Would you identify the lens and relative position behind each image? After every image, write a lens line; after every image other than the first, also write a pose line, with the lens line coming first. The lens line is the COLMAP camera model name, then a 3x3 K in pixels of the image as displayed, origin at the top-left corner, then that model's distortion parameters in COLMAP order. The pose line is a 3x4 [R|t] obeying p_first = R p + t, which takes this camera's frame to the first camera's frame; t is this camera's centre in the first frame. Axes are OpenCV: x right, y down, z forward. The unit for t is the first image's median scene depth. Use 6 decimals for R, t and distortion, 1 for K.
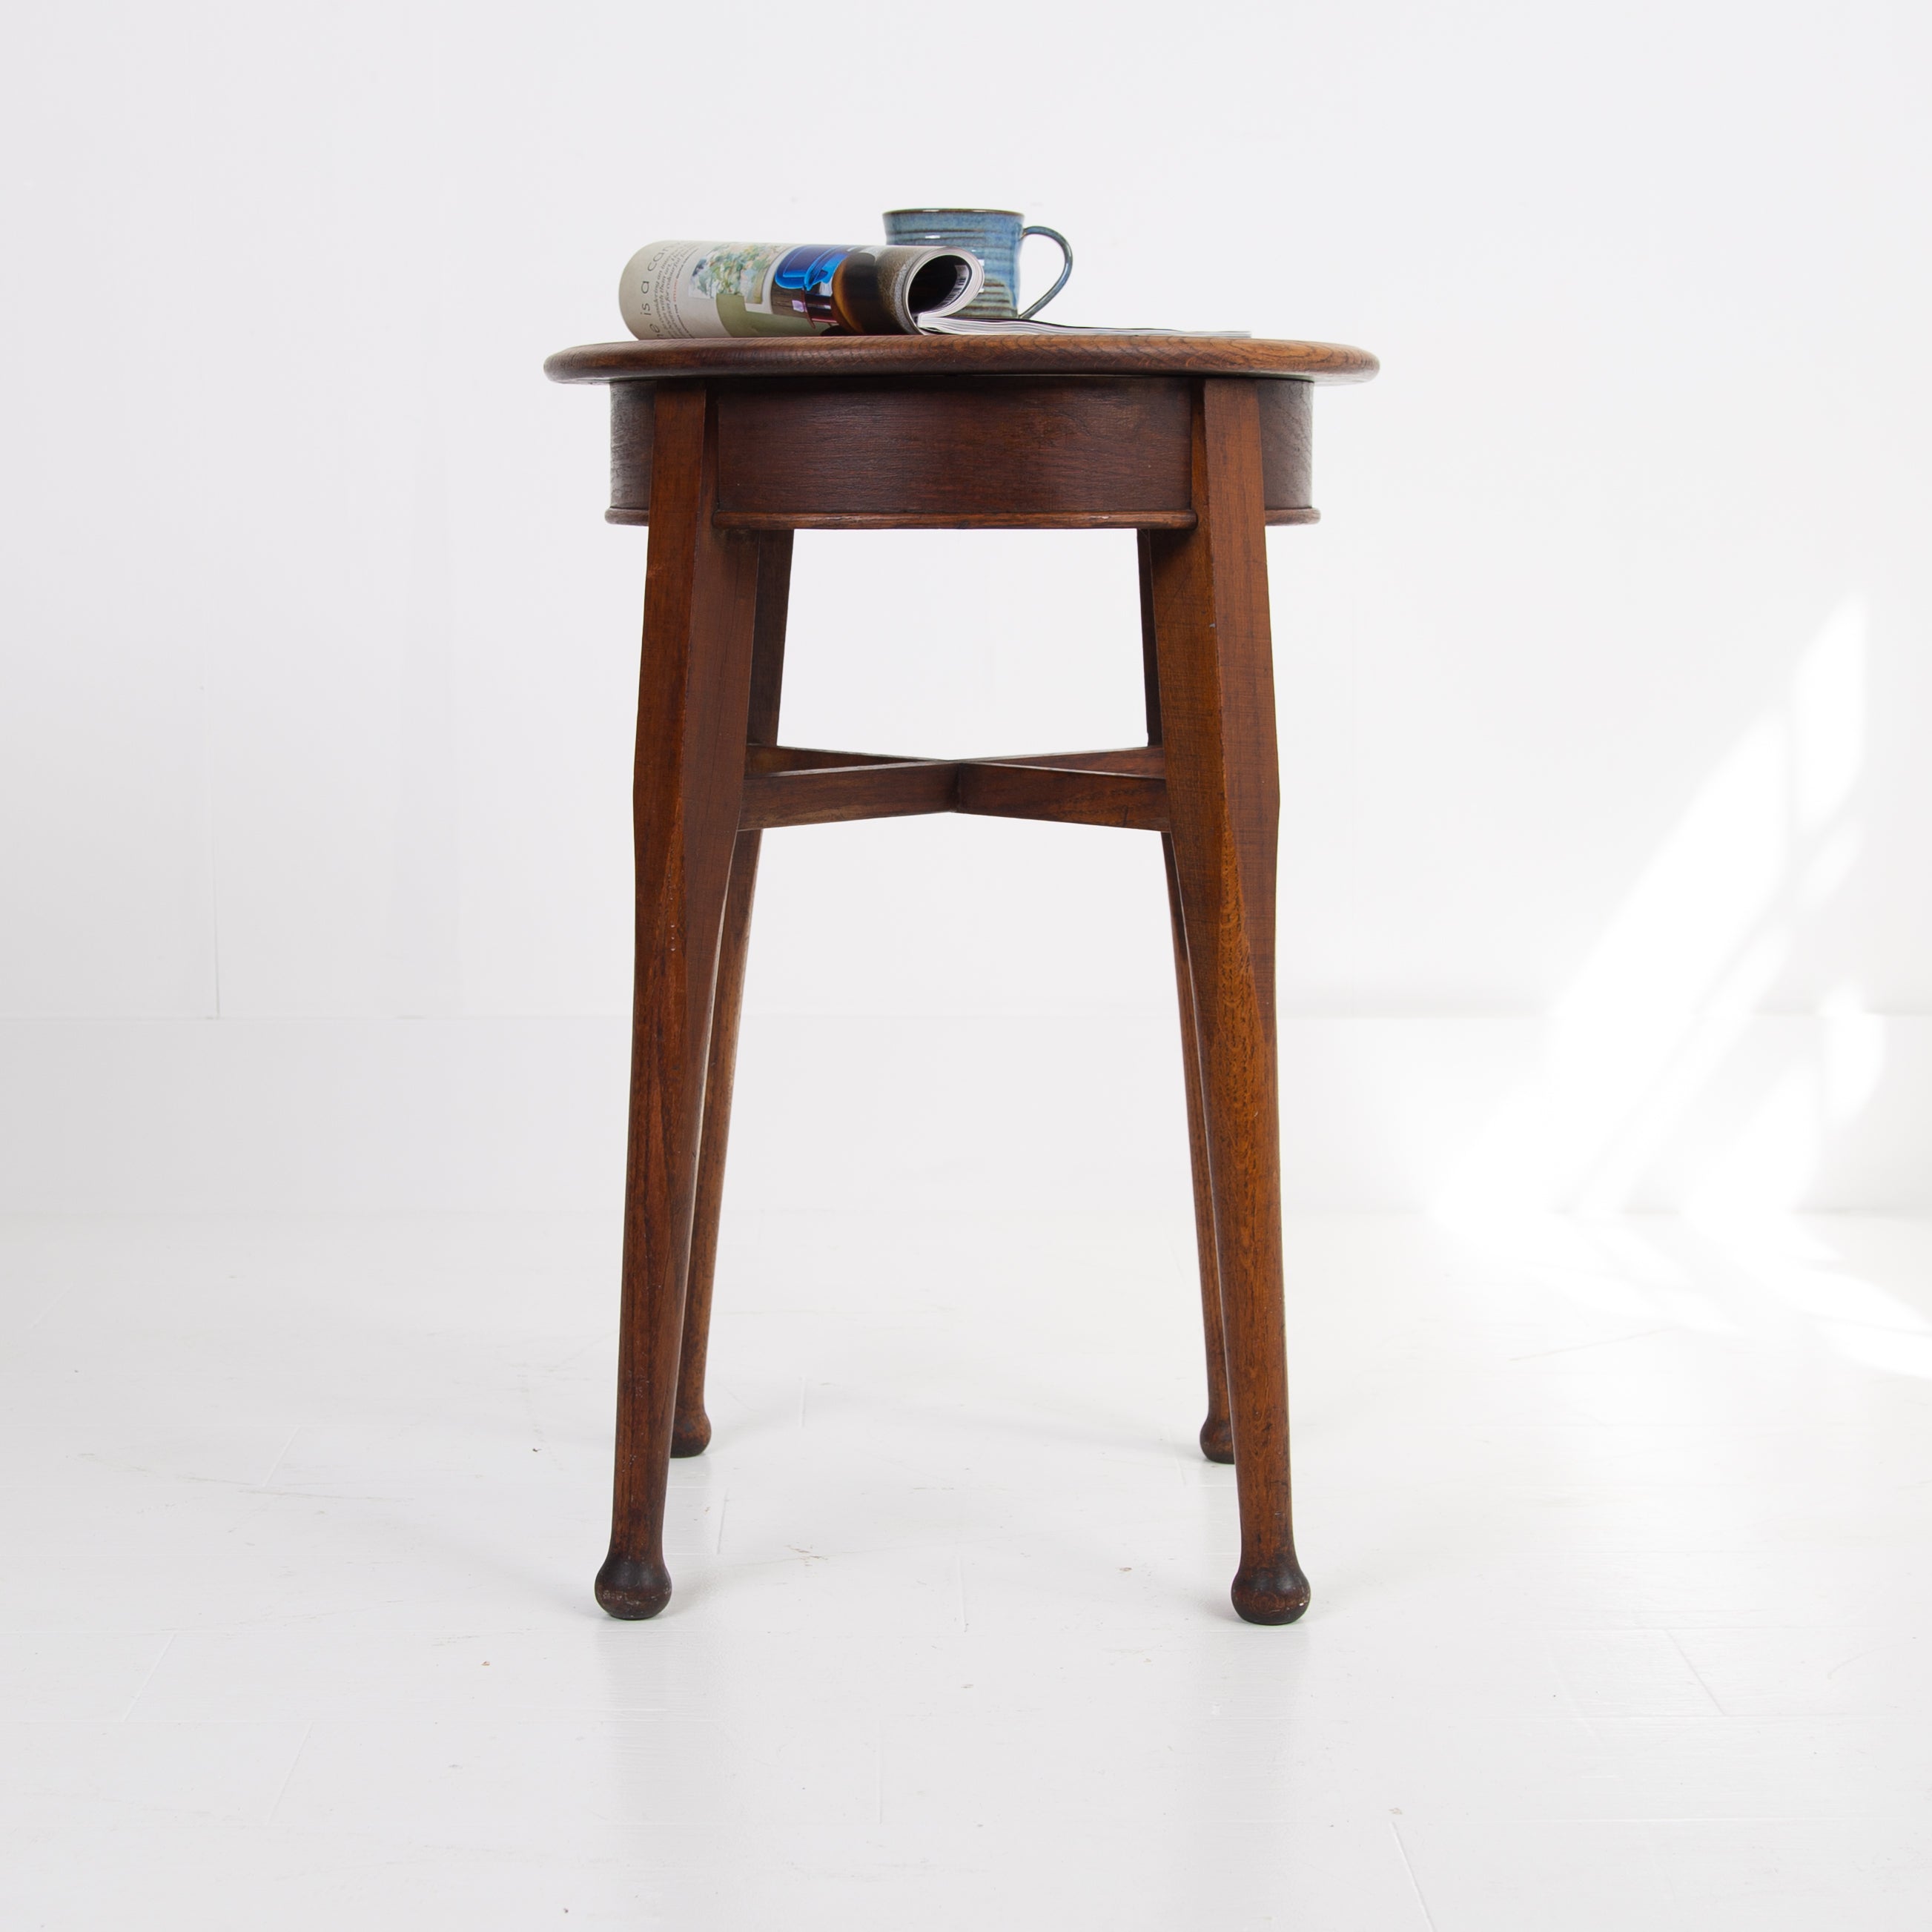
lens RADIAL K [[3536.1, 0, 966.0], [0, 3536.1, 966.0], [0, 0, 1]] dist [0.001427, 0.047523]
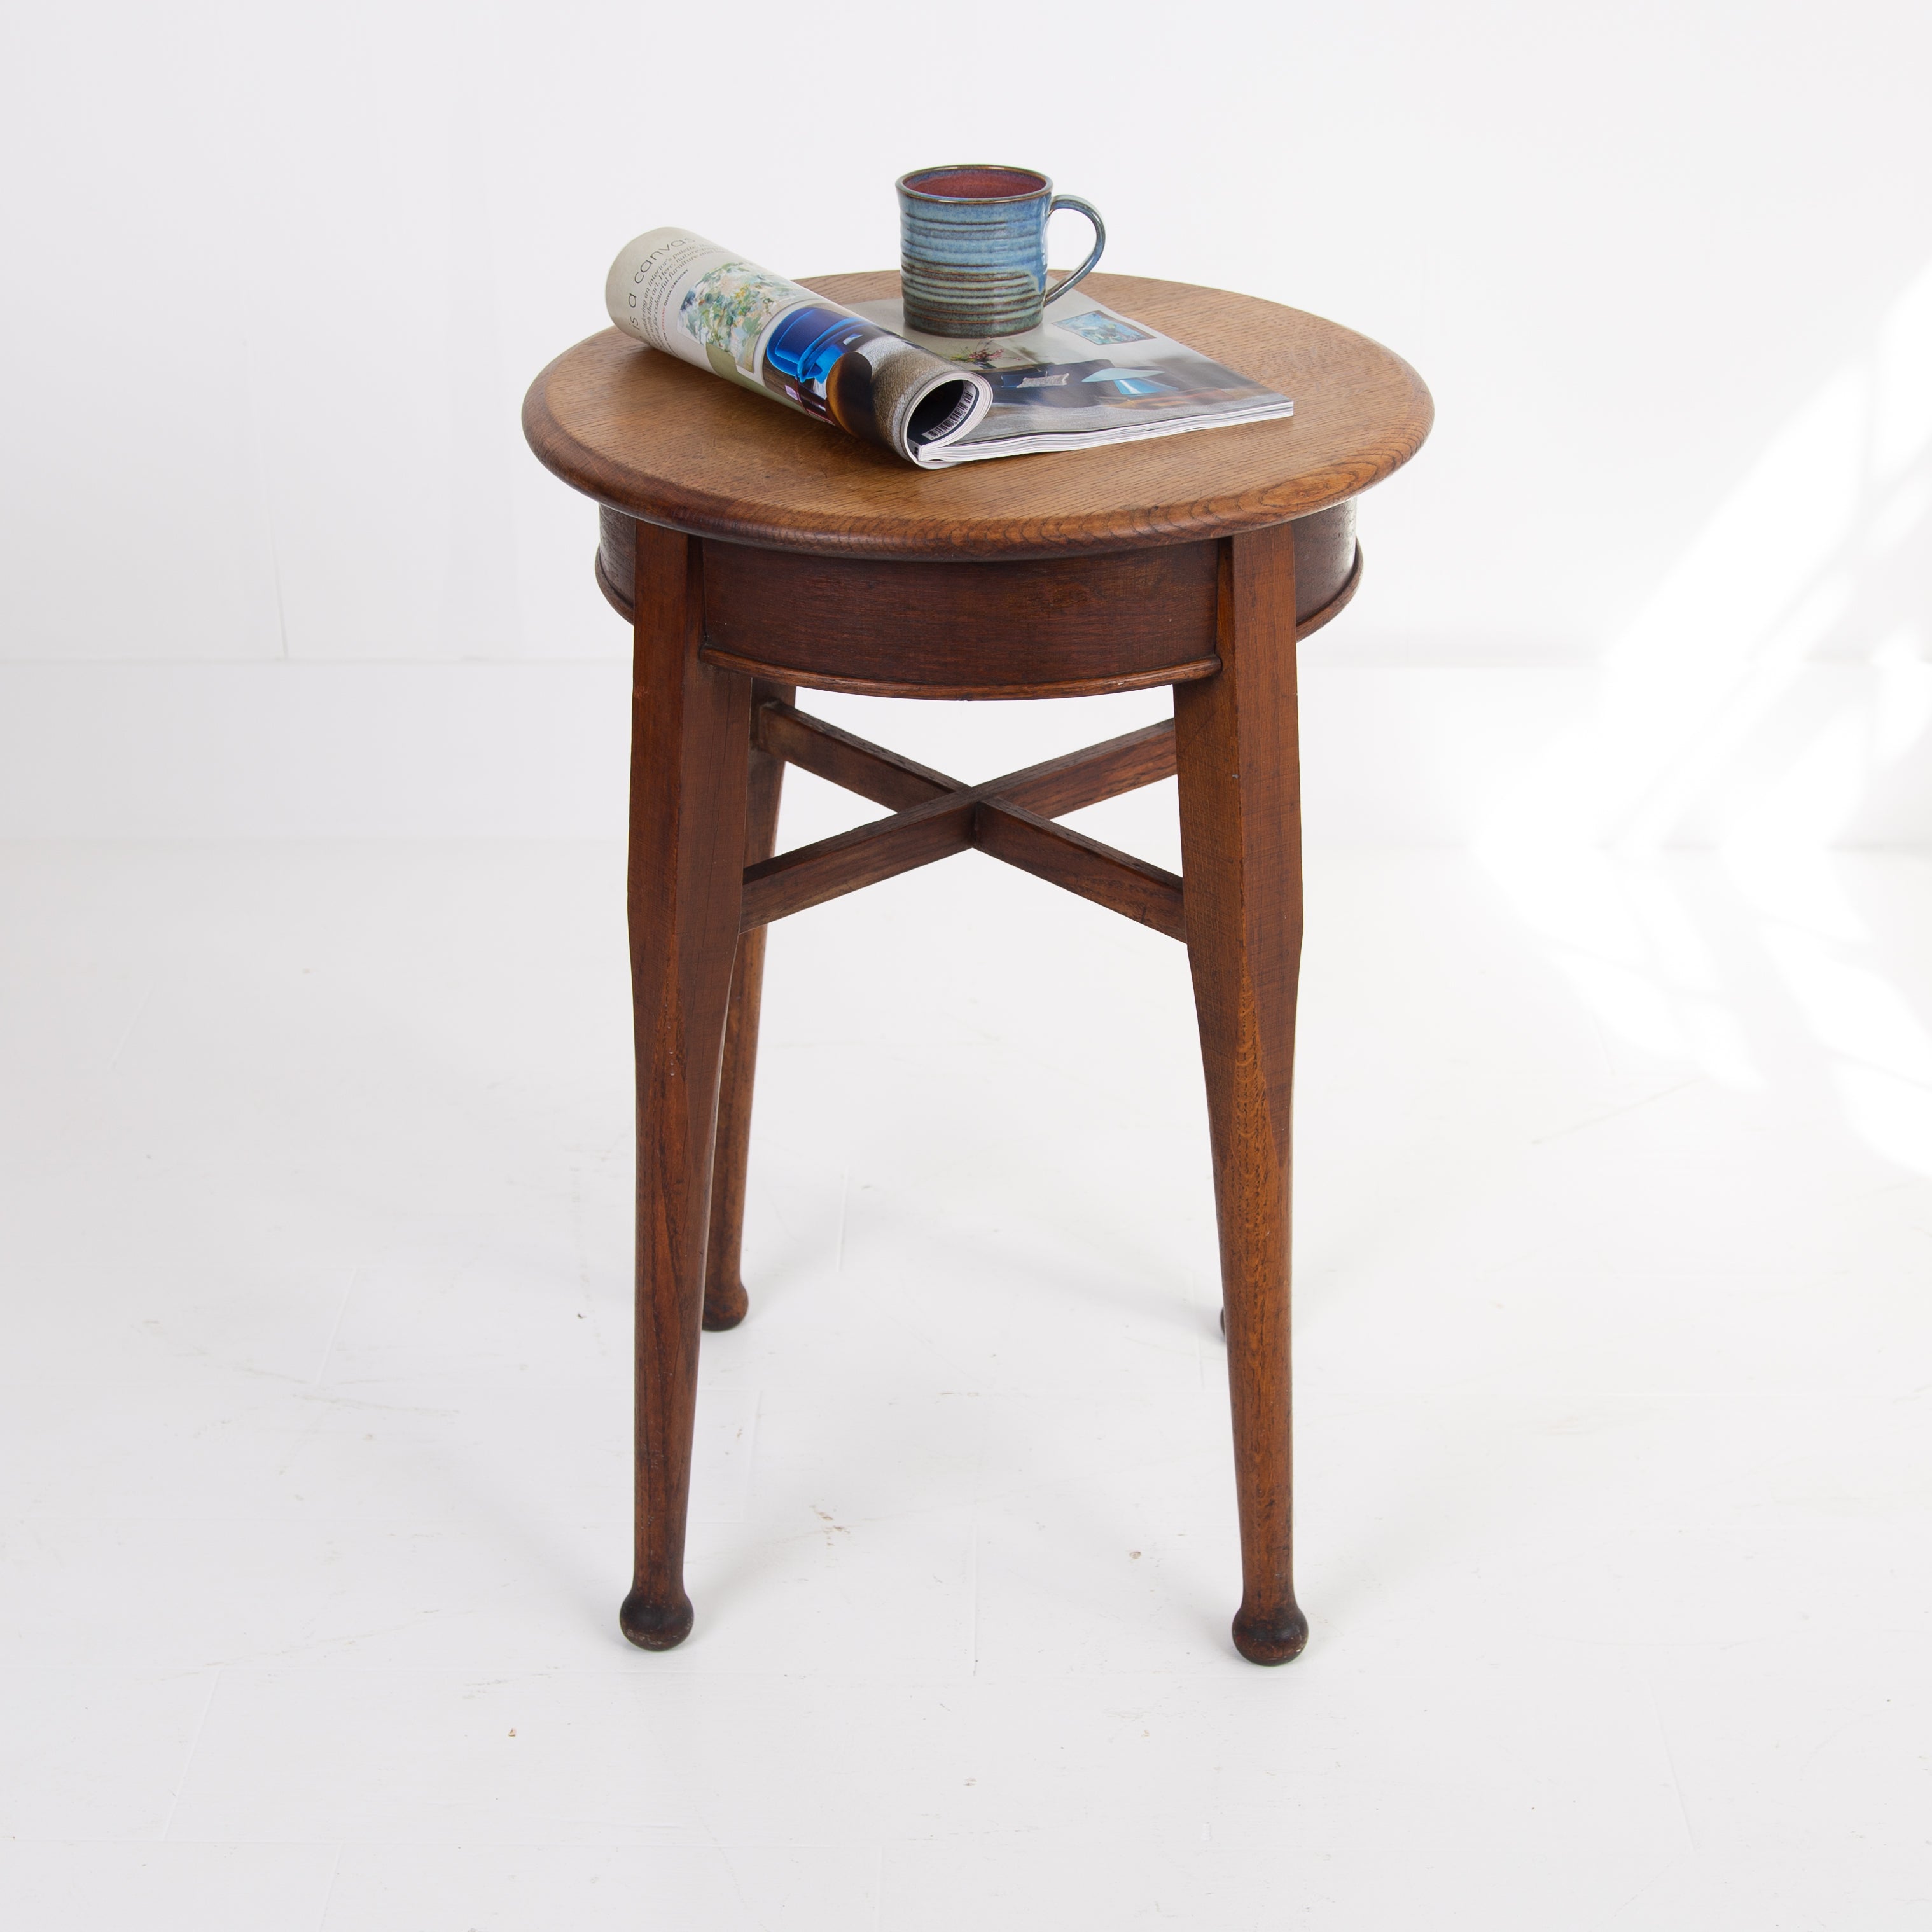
lens RADIAL K [[3108.5, 0, 1041.7], [0, 3108.5, 666.3], [0, 0, 1]] dist [-0.014734, 0.066013]
pose [[0.999659, 0.012817, -0.022760, 0.036630], [-0.004845, 0.947200, 0.320606, -0.384593], [0.025668, -0.320386, 0.946939, 0.228147]]
